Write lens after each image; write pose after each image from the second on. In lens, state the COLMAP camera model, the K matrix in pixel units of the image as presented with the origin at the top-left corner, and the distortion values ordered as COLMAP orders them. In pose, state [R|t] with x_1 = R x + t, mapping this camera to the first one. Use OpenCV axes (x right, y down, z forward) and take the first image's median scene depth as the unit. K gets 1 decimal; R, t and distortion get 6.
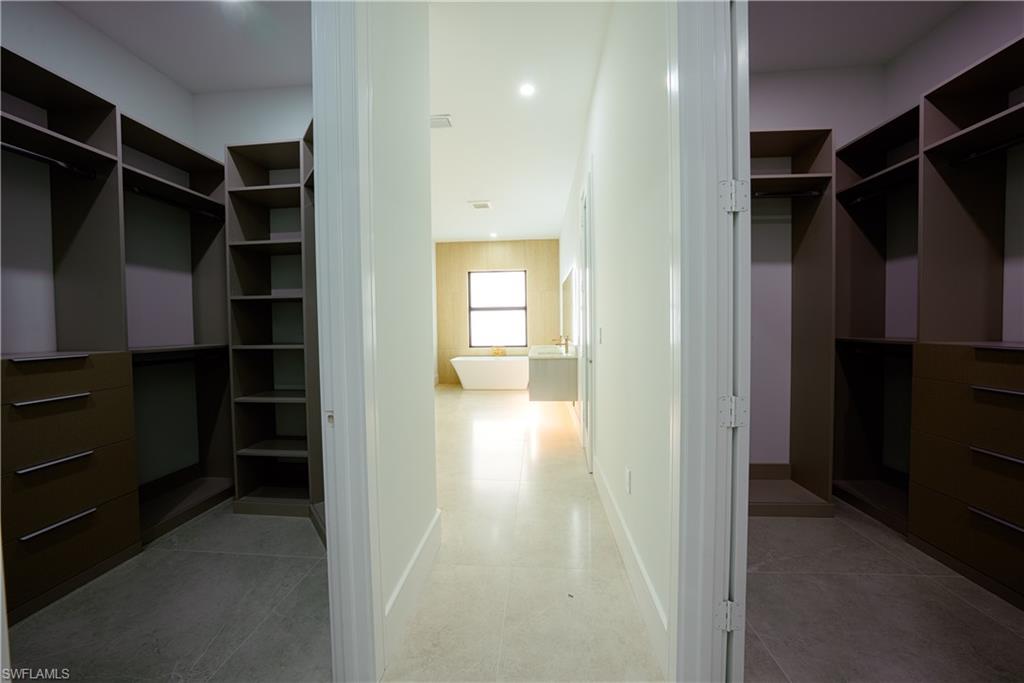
lens RADIAL K [[356.2, 0, 508.5], [0, 356.2, 336.6], [0, 0, 1]] dist [-0.017857, -0.000088]
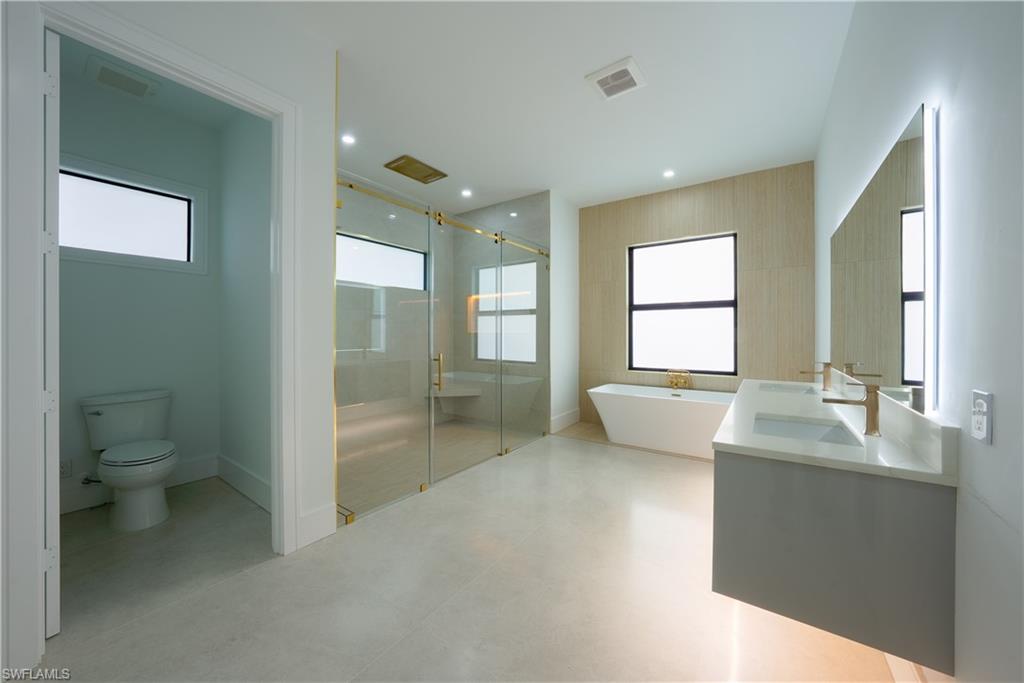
lens RADIAL K [[356.2, 0, 519.2], [0, 356.2, 335.6], [0, 0, 1]] dist [-0.017857, -0.000088]
pose [[0.861903, 0.015309, -0.506843, 0.038813], [-0.028249, 0.999441, -0.017852, -0.012085], [0.506286, 0.029704, 0.861854, 0.374703]]
